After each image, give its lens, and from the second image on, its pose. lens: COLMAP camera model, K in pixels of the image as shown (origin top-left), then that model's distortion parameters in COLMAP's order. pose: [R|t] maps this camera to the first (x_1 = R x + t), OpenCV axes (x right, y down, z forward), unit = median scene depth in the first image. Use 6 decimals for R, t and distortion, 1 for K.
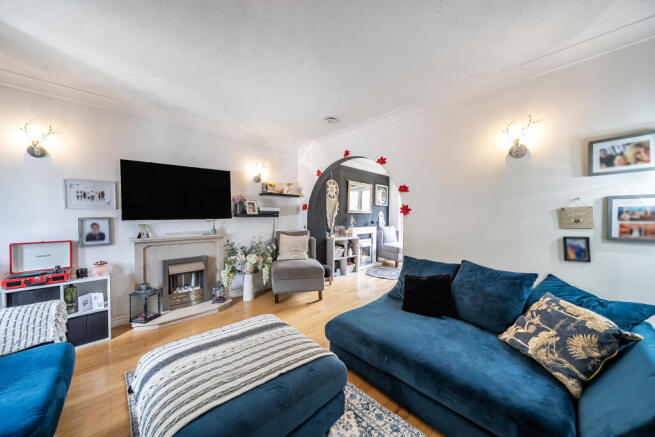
lens RADIAL K [[226.2, 0, 328.8], [0, 226.2, 218.1], [0, 0, 1]] dist [-0.009686, -0.000108]
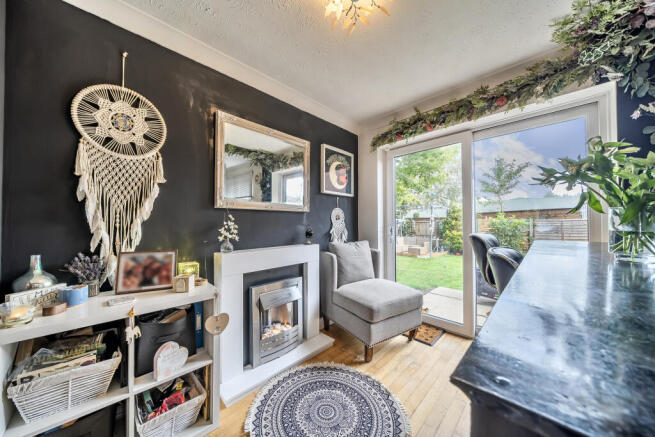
lens RADIAL K [[226.2, 0, 314.0], [0, 226.2, 222.2], [0, 0, 1]] dist [-0.009686, -0.000108]
pose [[0.999648, -0.014051, -0.022498, 0.233987], [0.013618, 0.999721, -0.019303, 0.005918], [0.022763, 0.018990, 0.999561, 0.671791]]
